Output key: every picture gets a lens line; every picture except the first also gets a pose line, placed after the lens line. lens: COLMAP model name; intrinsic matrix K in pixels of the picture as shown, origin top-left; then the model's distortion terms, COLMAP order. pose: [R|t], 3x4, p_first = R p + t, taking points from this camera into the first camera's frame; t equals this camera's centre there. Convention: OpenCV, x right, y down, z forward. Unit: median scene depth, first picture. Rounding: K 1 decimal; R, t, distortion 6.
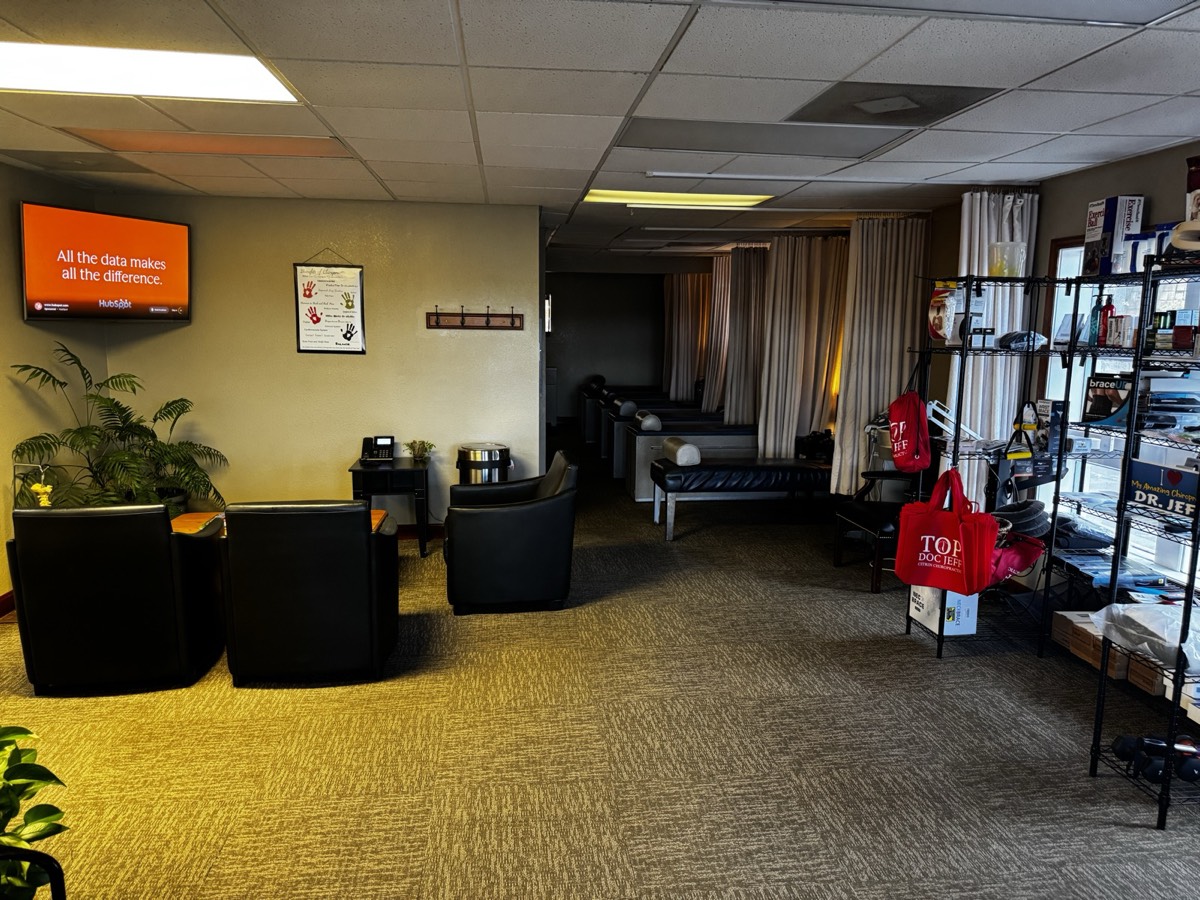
lens RADIAL K [[850.0, 0, 605.3], [0, 850.0, 454.4], [0, 0, 1]] dist [0.060021, -0.044490]
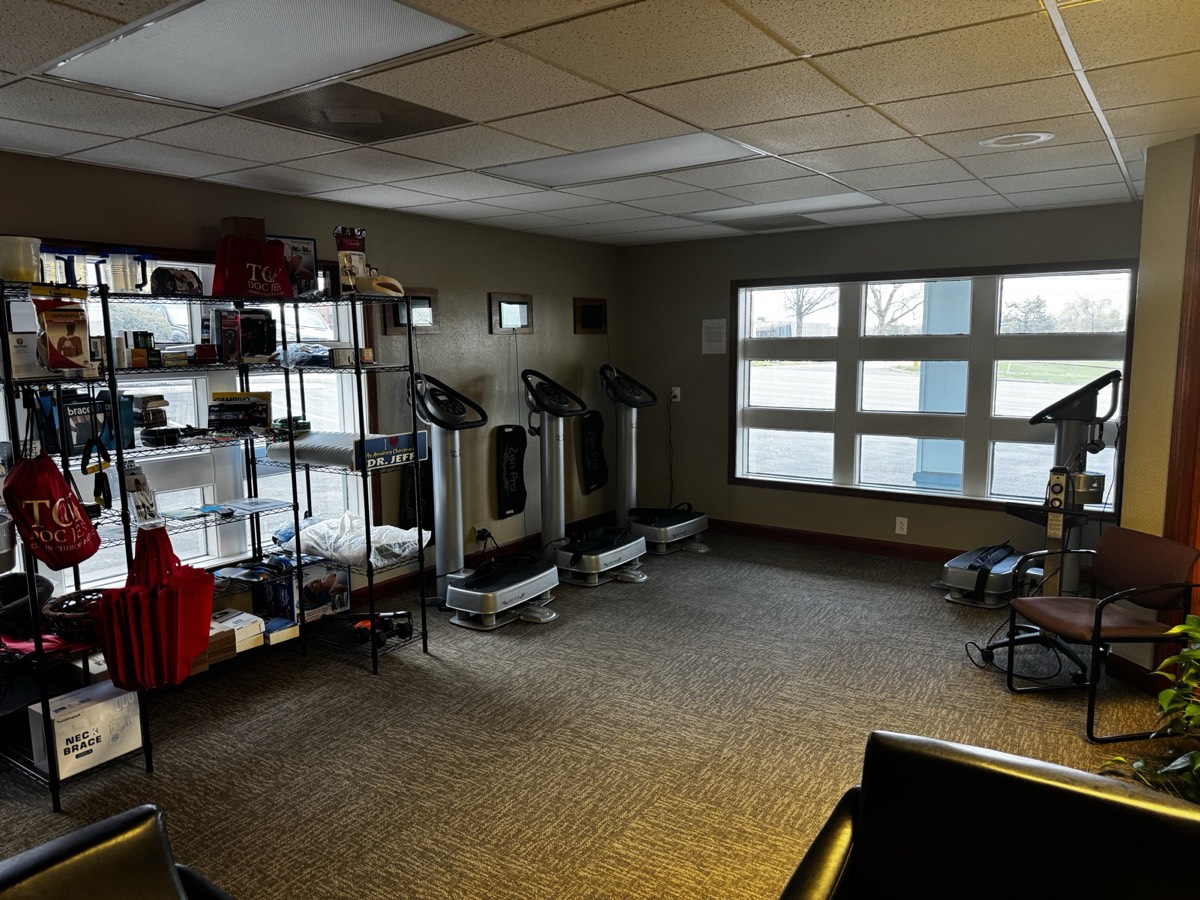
lens RADIAL K [[850.0, 0, 595.1], [0, 850.0, 443.1], [0, 0, 1]] dist [0.060021, -0.044490]
pose [[-0.750857, -0.085943, 0.654850, -0.408164], [0.101877, 0.964560, 0.243402, -0.202604], [-0.652561, 0.249474, -0.715491, 1.230263]]
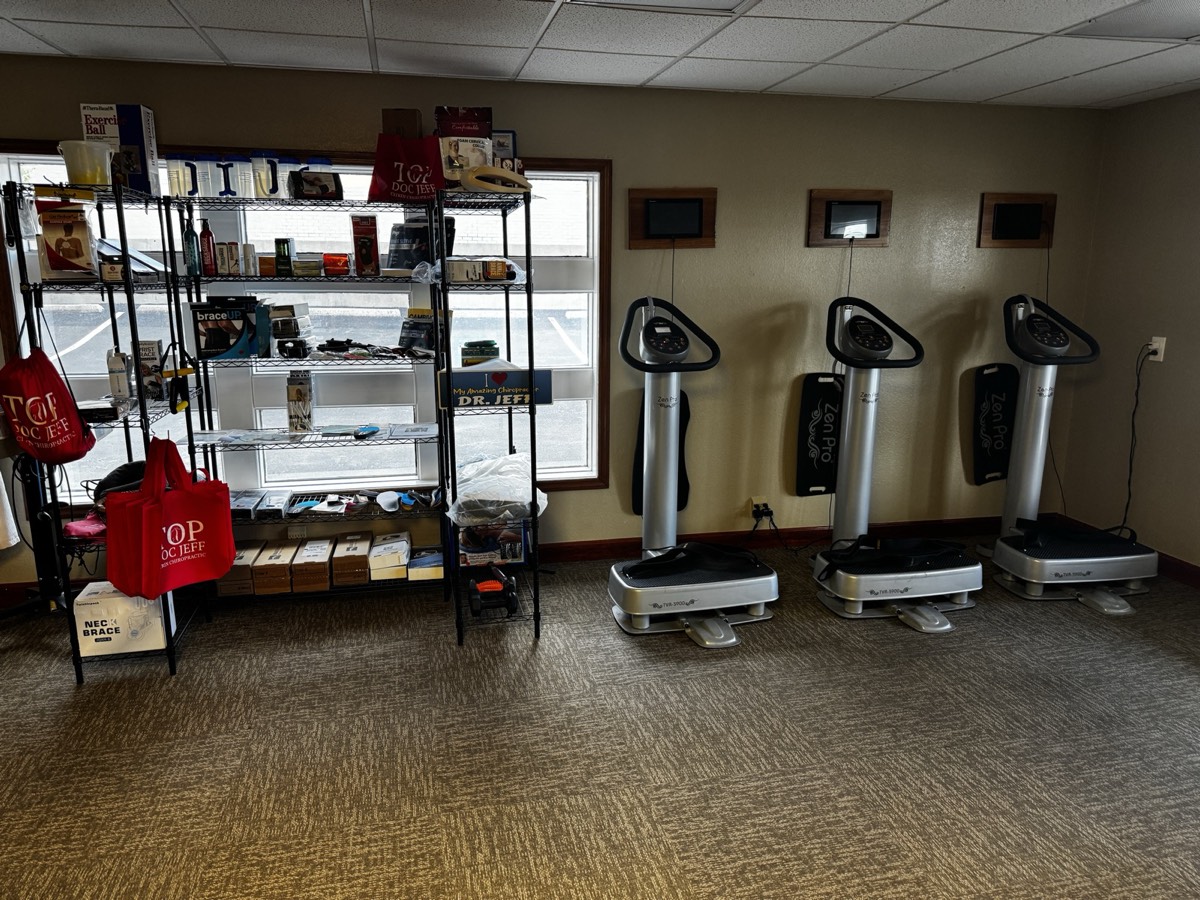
lens RADIAL K [[850.0, 0, 594.9], [0, 850.0, 448.8], [0, 0, 1]] dist [0.060021, -0.044490]
pose [[-0.099052, -0.220654, 0.970309, -0.384904], [0.147490, 0.961079, 0.233611, -0.094528], [-0.984091, 0.166251, -0.062652, 0.633447]]
